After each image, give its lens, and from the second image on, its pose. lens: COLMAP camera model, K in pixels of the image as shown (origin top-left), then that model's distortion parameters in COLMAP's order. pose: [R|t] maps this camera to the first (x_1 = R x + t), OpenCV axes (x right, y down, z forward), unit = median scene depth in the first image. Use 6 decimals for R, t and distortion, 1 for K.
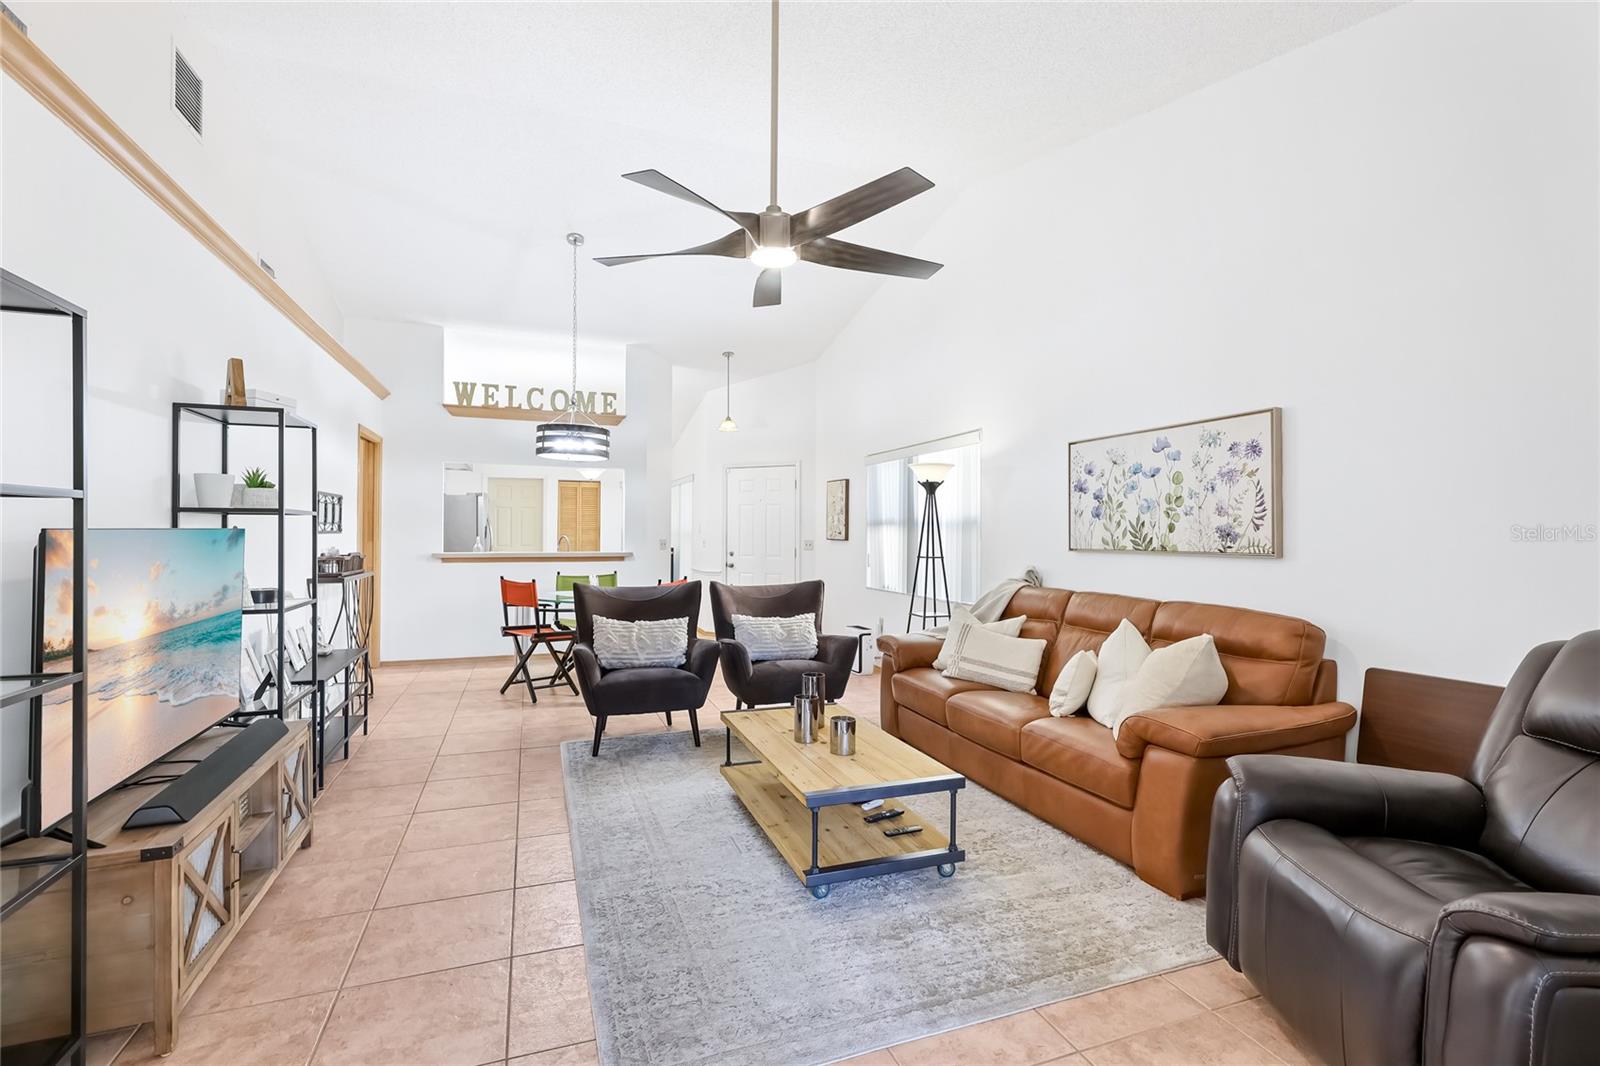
lens RADIAL K [[716.3, 0, 808.2], [0, 716.3, 528.5], [0, 0, 1]] dist [0.008179, -0.002308]
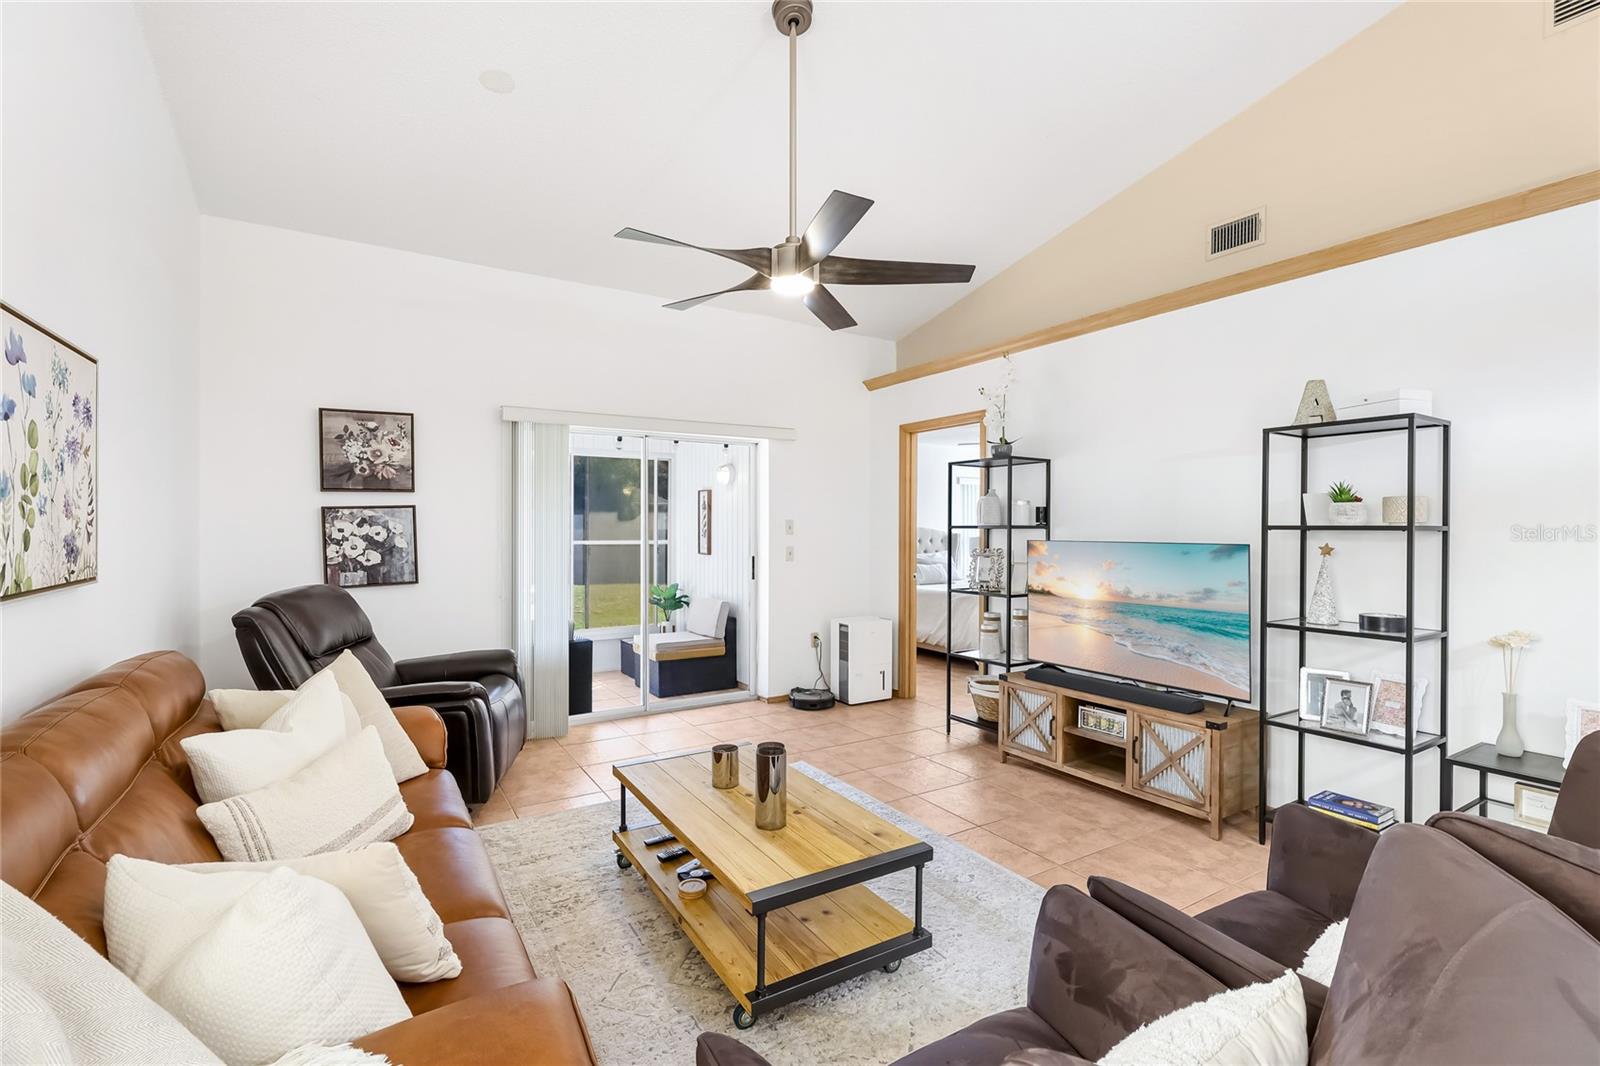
lens RADIAL K [[716.3, 0, 805.8], [0, 716.3, 525.5], [0, 0, 1]] dist [0.008179, -0.002308]
pose [[-0.980616, -0.007243, -0.195806, 0.141670], [-0.006573, 0.999970, -0.004073, -0.023223], [0.195830, -0.002707, -0.980634, 2.200550]]
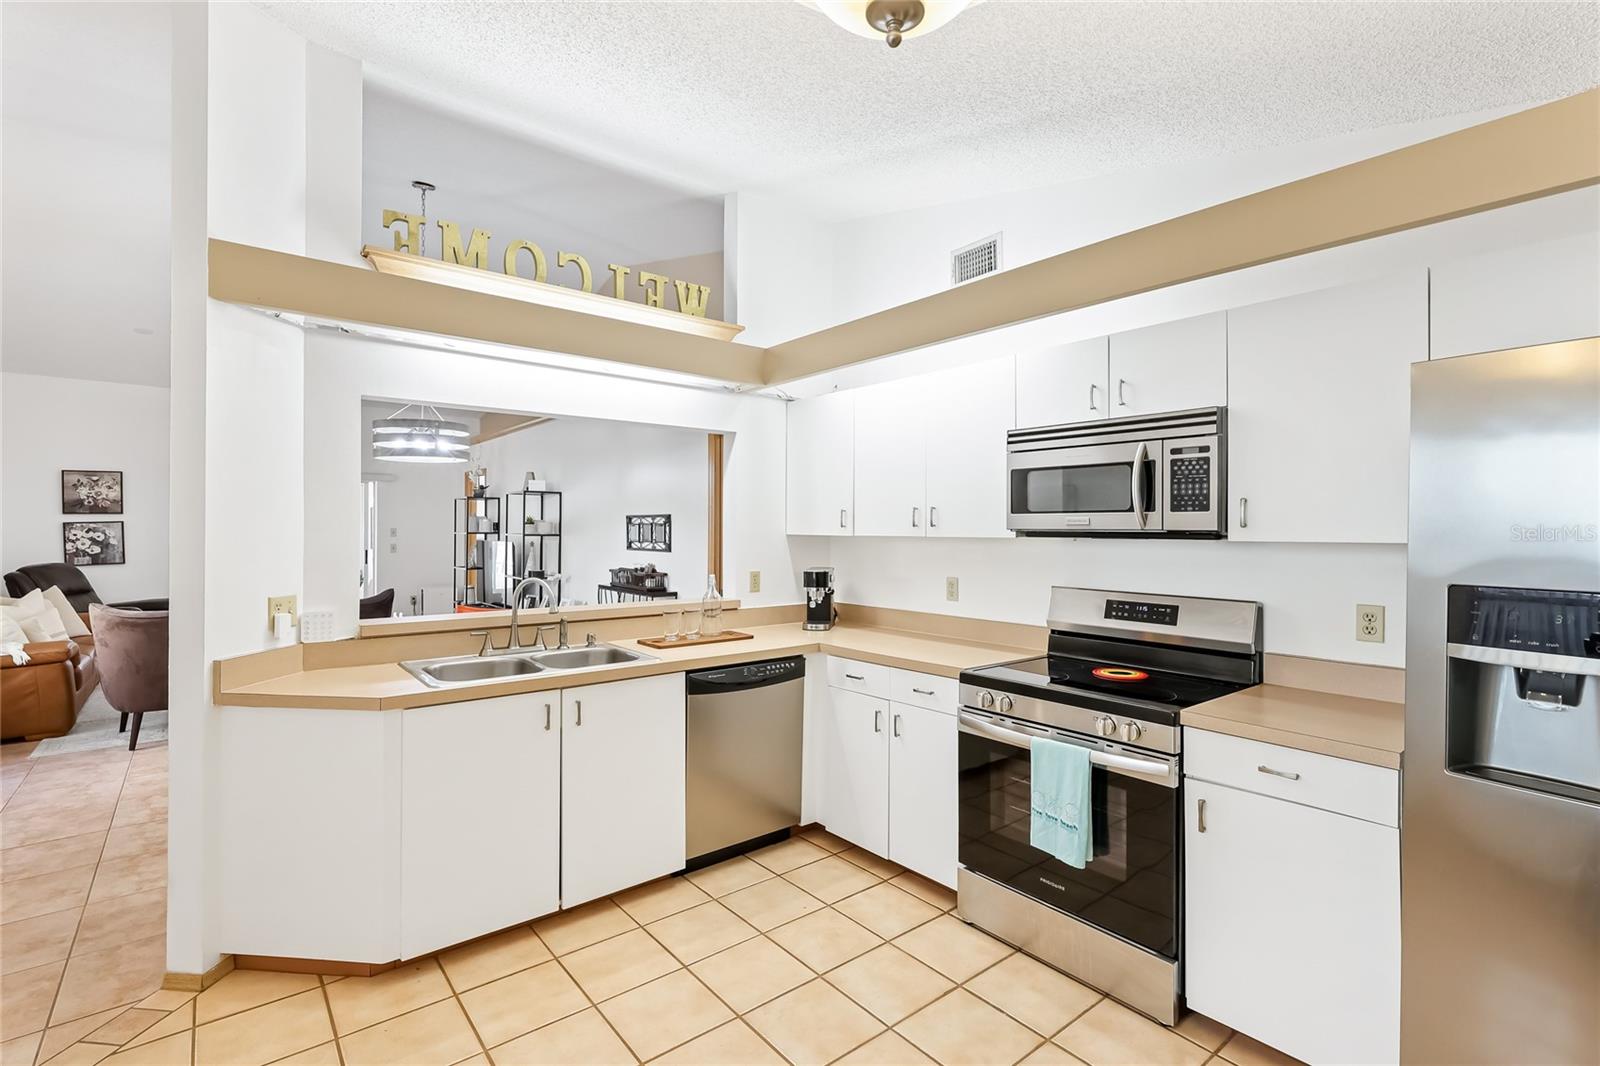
lens RADIAL K [[716.3, 0, 798.9], [0, 716.3, 522.1], [0, 0, 1]] dist [0.008179, -0.002308]
pose [[-0.946225, -0.010951, -0.323323, -1.028223], [-0.008226, 0.999918, -0.009793, -0.060565], [0.323404, -0.006607, -0.946238, 4.226833]]
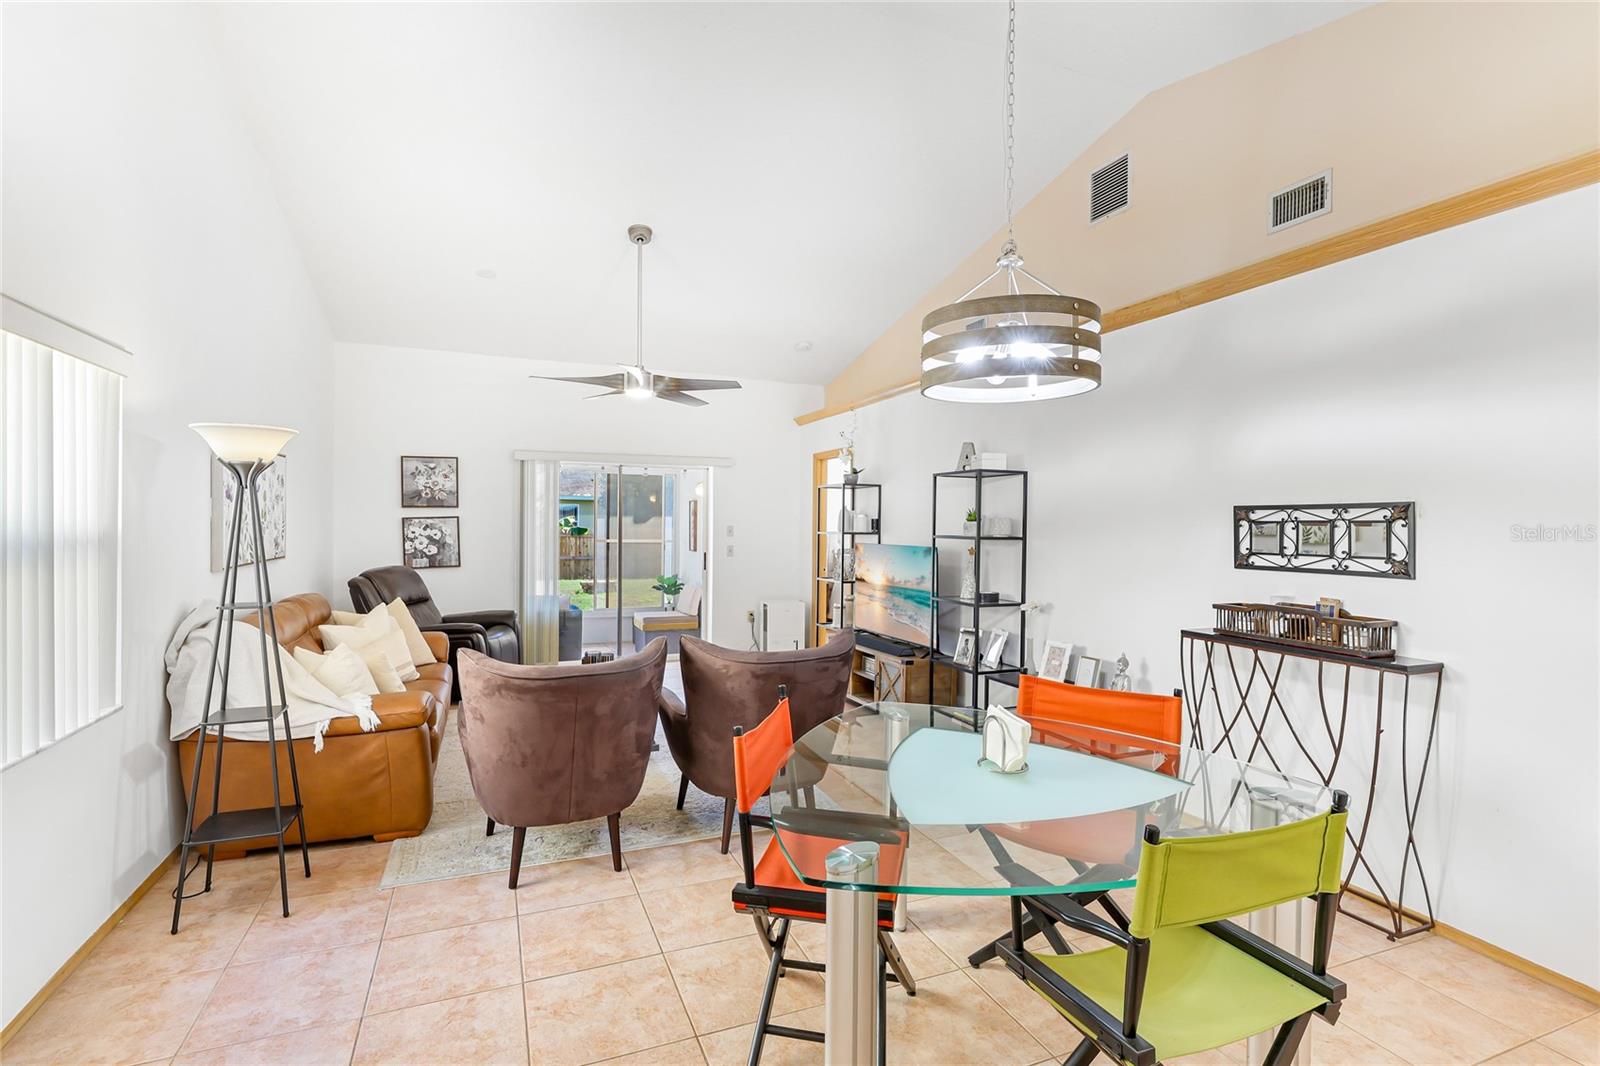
lens RADIAL K [[763.6, 0, 807.8], [0, 763.6, 526.0], [0, 0, 1]] dist [0.005591, 0.000557]
pose [[-0.999224, -0.013116, -0.037131, -0.445365], [-0.013169, 0.999913, 0.001192, -0.055795], [0.037112, 0.001680, -0.999310, 3.176695]]
